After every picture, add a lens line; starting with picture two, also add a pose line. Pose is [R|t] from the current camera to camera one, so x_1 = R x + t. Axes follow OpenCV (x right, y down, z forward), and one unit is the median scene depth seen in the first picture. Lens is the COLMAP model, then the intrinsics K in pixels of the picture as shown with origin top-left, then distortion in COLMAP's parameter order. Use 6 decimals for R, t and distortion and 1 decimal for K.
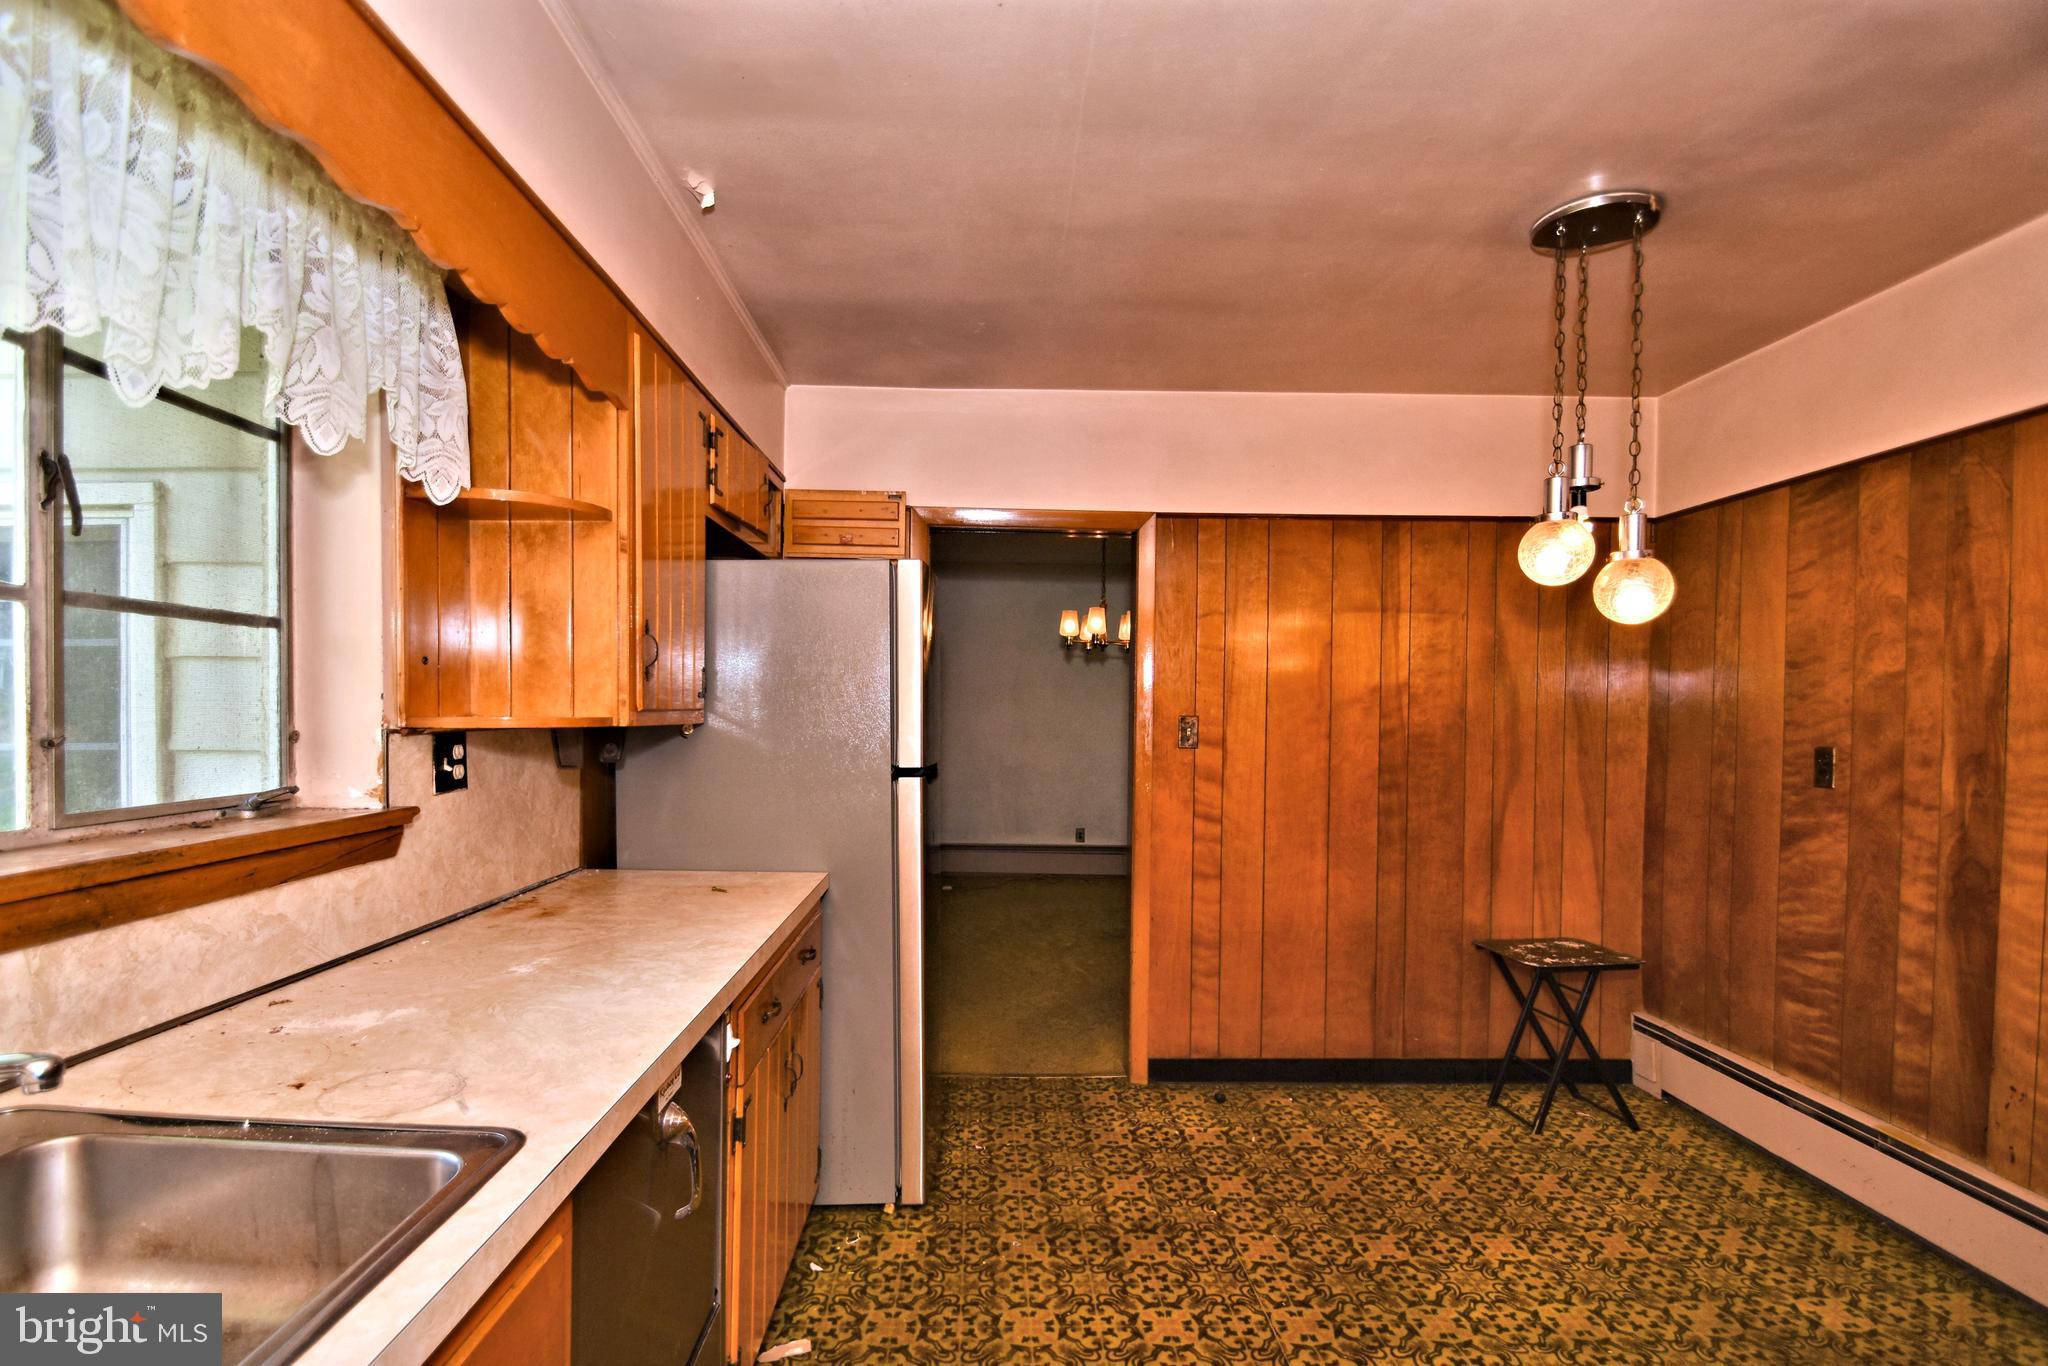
lens RADIAL K [[912.2, 0, 1025.3], [0, 912.2, 732.5], [0, 0, 1]] dist [0.020186, -0.021729]
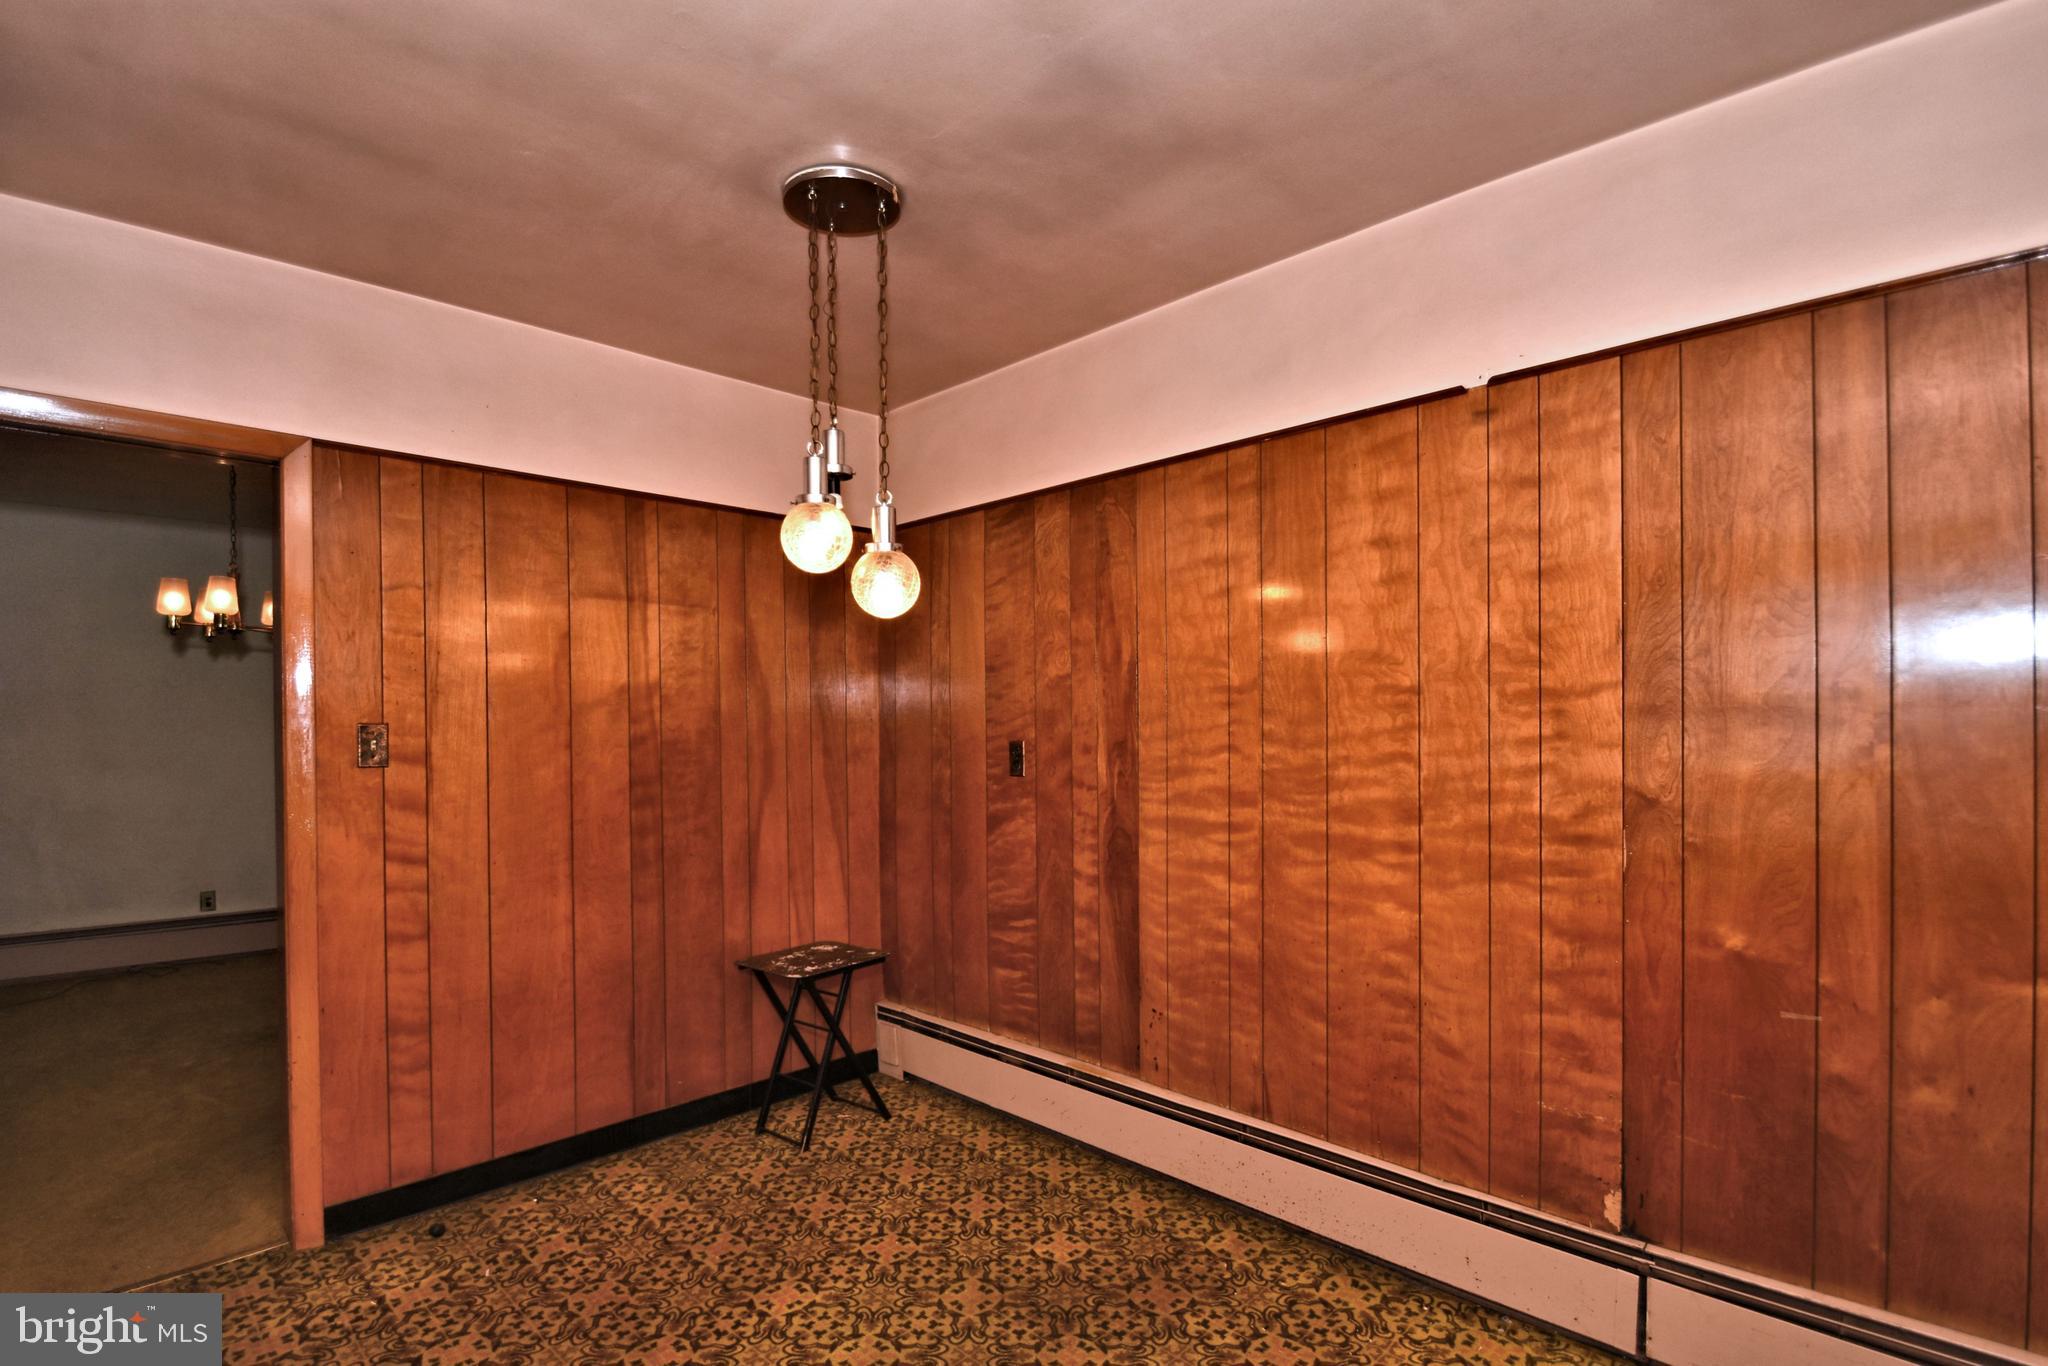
lens RADIAL K [[977.4, 0, 985.2], [0, 977.4, 737.8], [0, 0, 1]] dist [-0.005896, -0.000639]
pose [[0.744149, -0.023204, 0.667611, 0.026768], [0.030156, 0.999545, 0.001127, 0.009062], [-0.667333, 0.019294, 0.744510, 0.109026]]
